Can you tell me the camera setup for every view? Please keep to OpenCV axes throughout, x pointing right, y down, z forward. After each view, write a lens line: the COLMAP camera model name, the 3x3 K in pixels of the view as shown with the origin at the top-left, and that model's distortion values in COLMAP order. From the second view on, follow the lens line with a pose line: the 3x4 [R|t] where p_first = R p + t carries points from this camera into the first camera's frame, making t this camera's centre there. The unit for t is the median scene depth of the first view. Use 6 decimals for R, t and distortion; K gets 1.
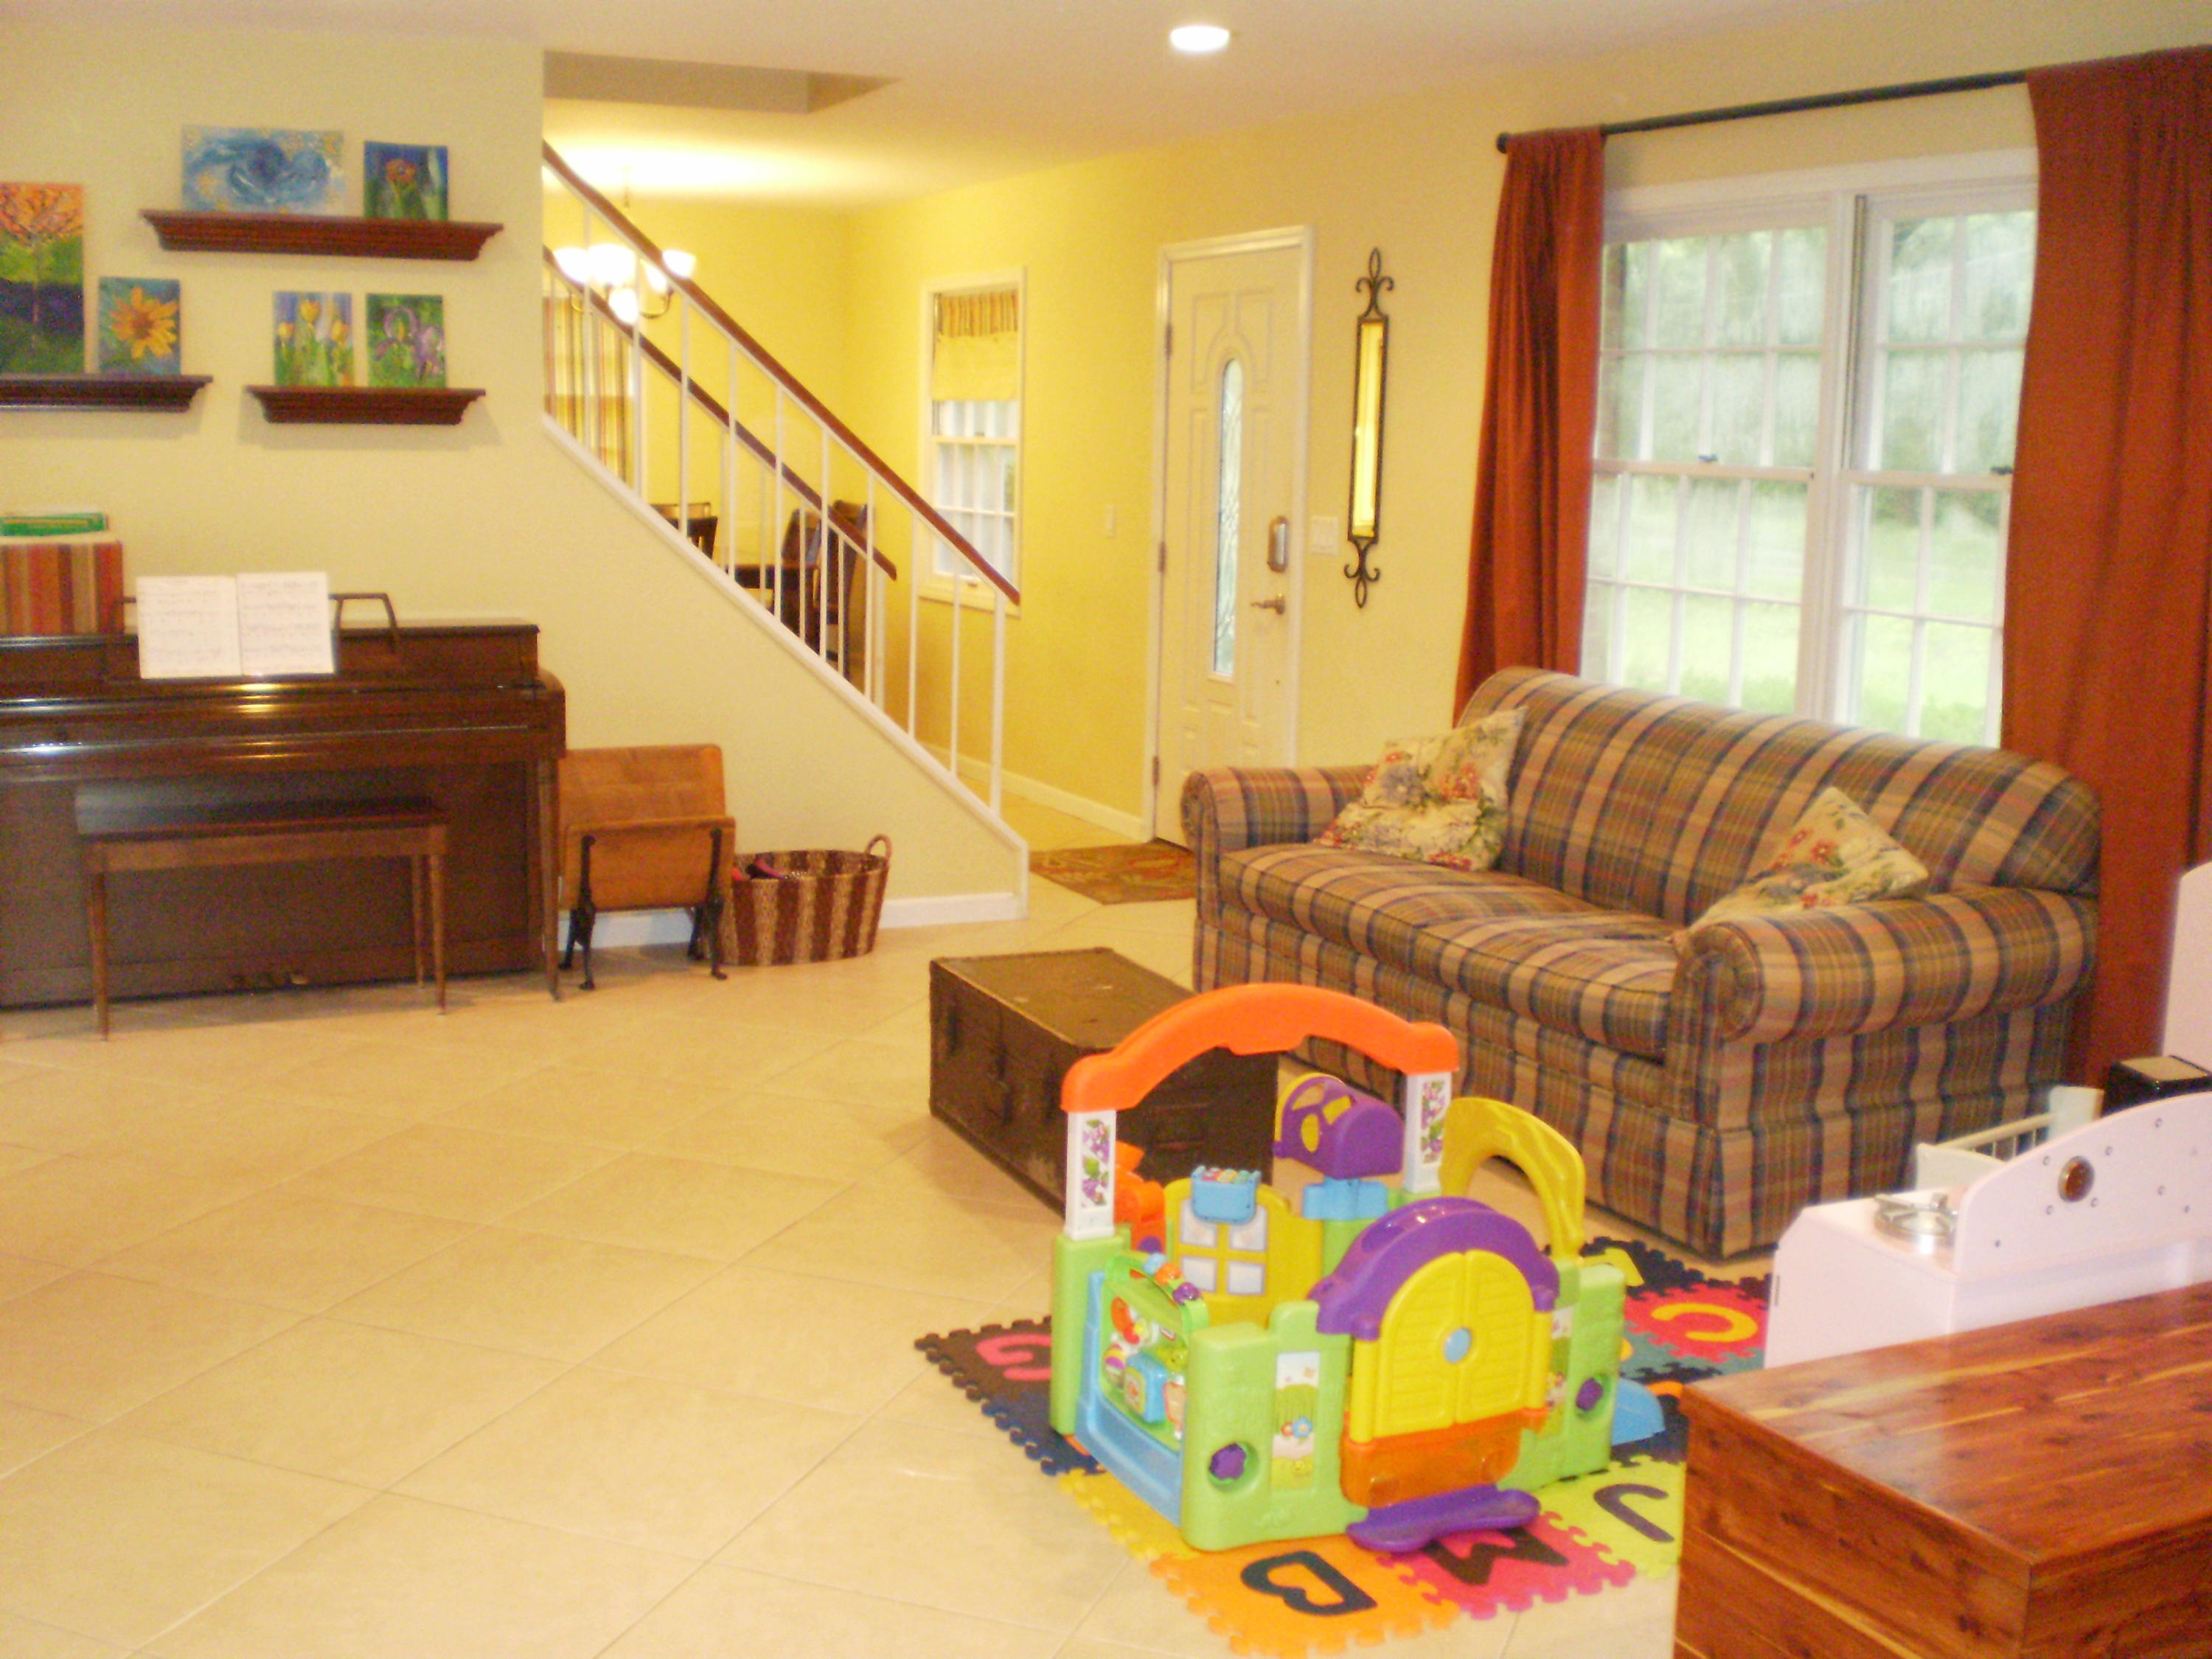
lens RADIAL K [[2495.0, 0, 1148.9], [0, 2495.0, 826.2], [0, 0, 1]] dist [-0.074524, -0.165829]
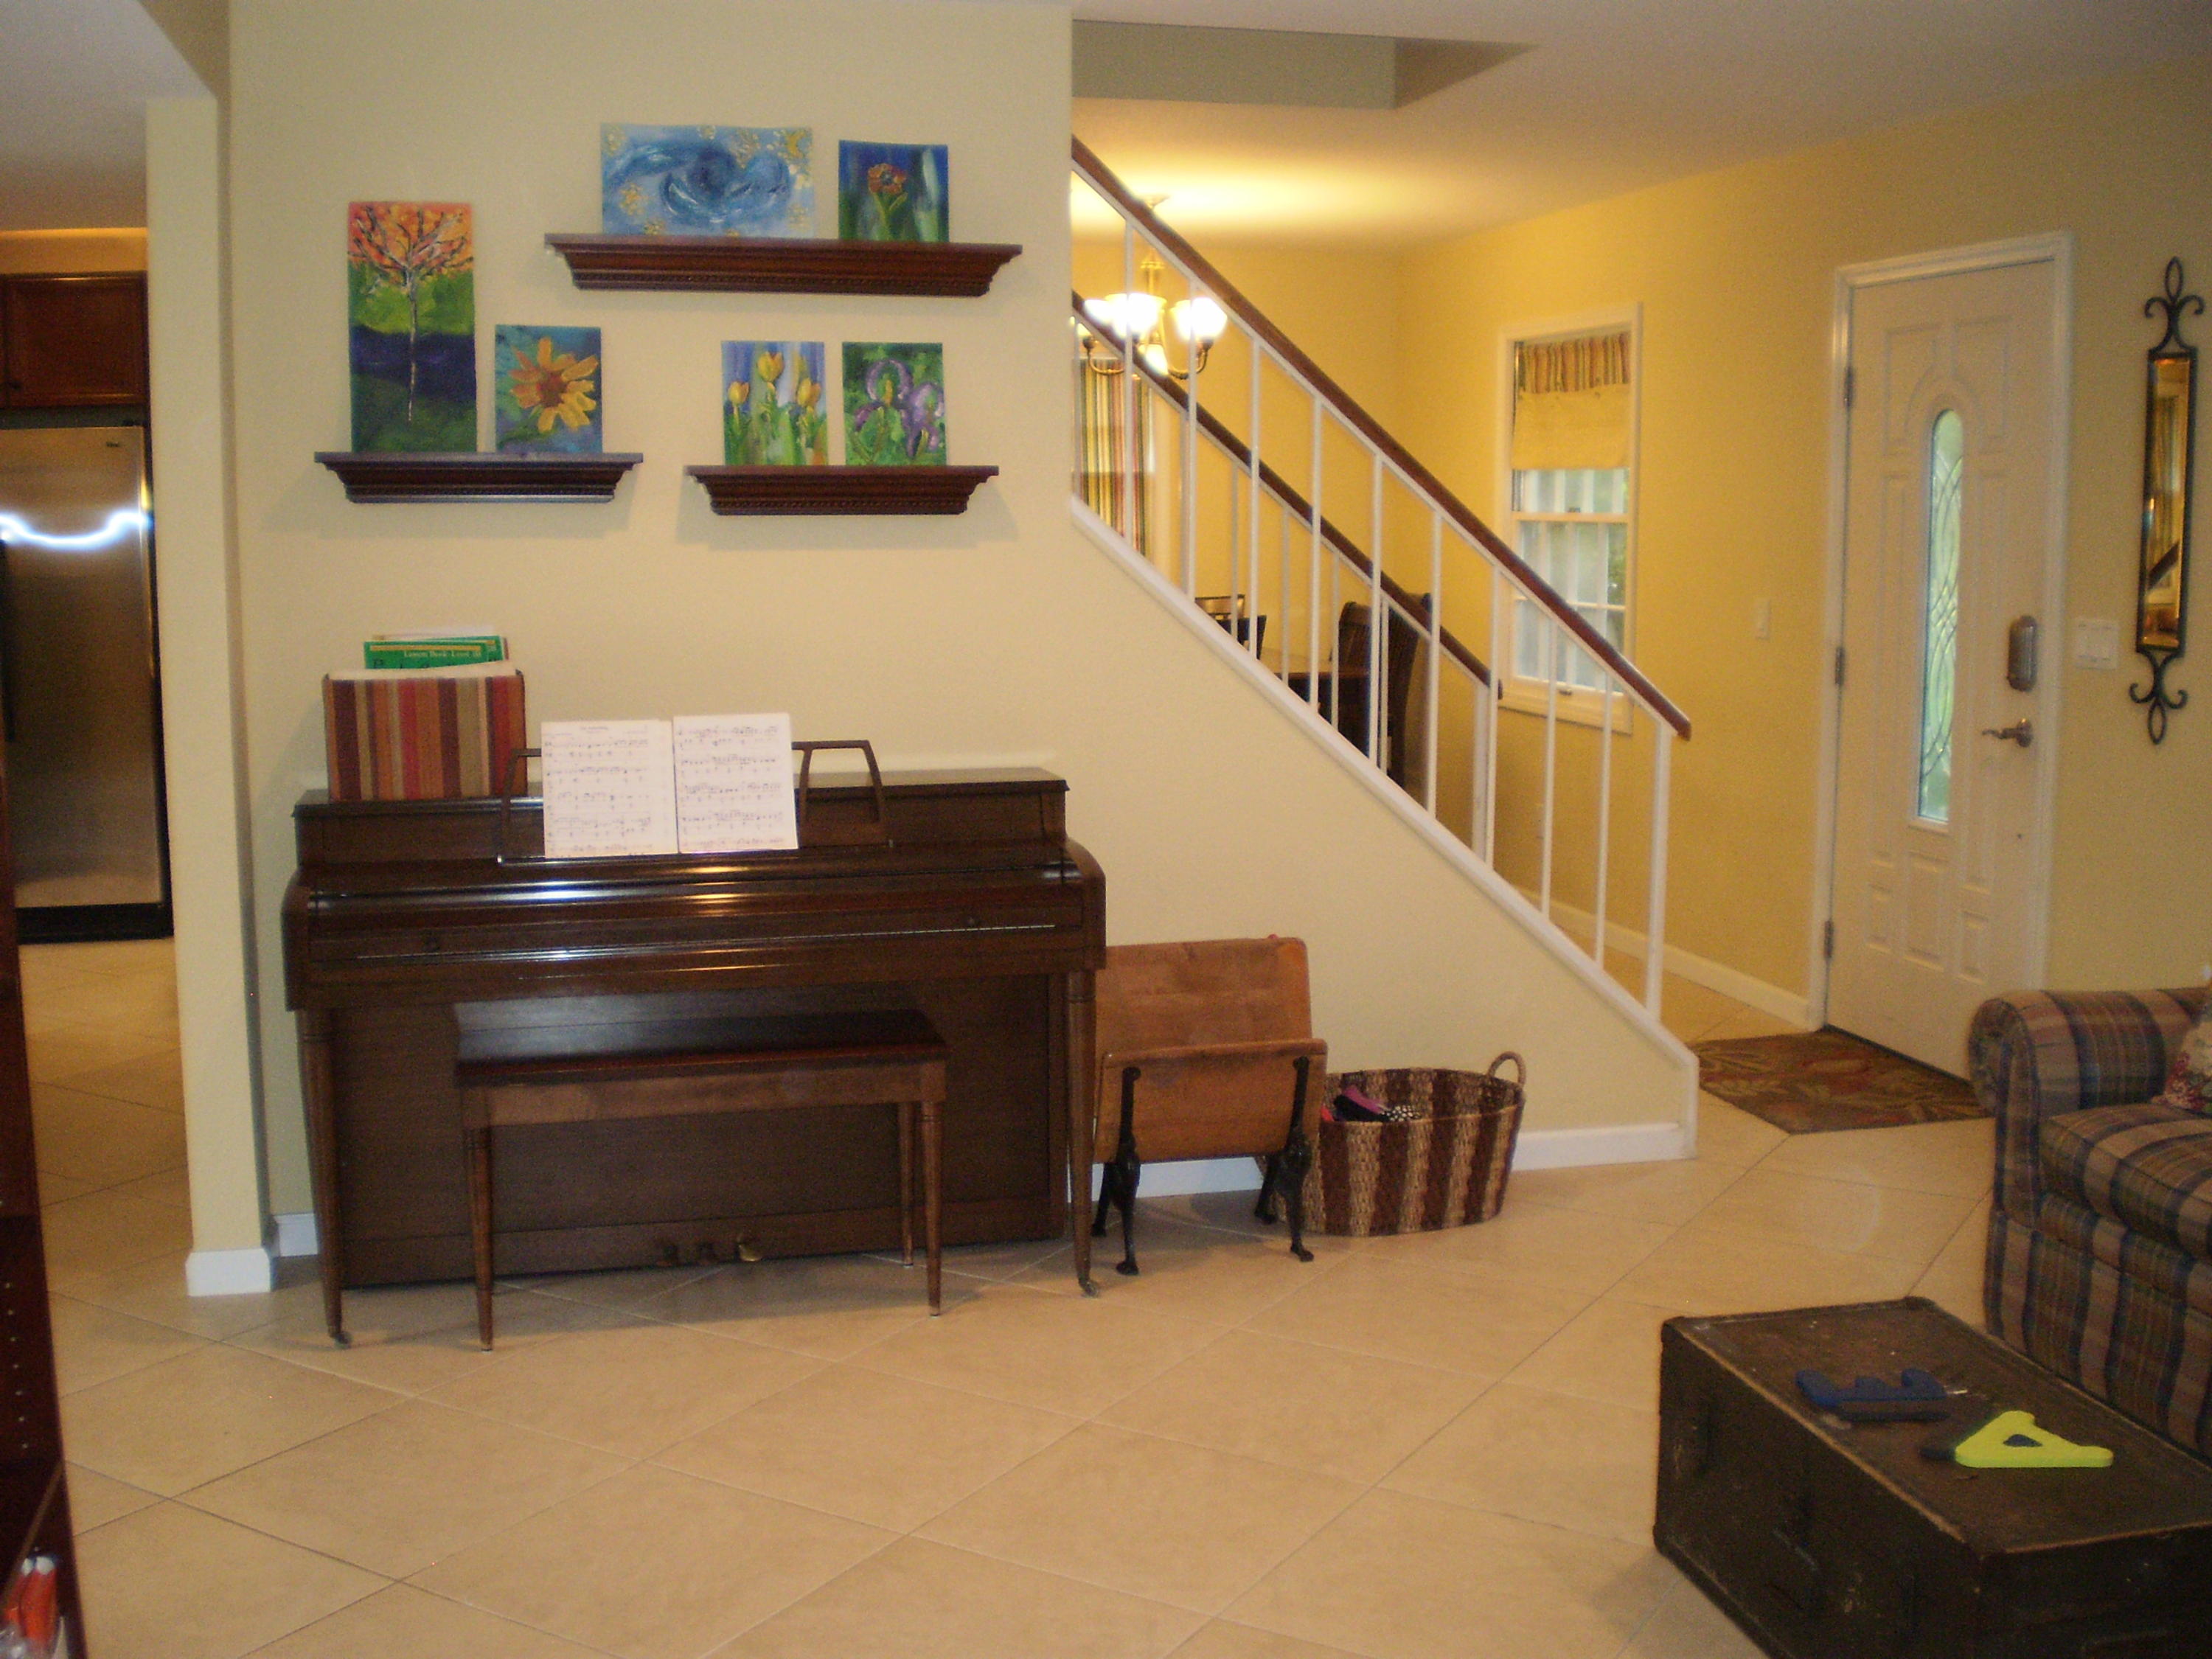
lens RADIAL K [[2384.4, 0, 1106.0], [0, 2384.4, 829.5], [0, 0, 1]] dist [-0.015918, -0.353893]
pose [[0.979046, 0.004840, -0.203583, -0.088173], [-0.008922, 0.999777, -0.019138, -0.052883], [0.203445, 0.020553, 0.978871, 0.299503]]
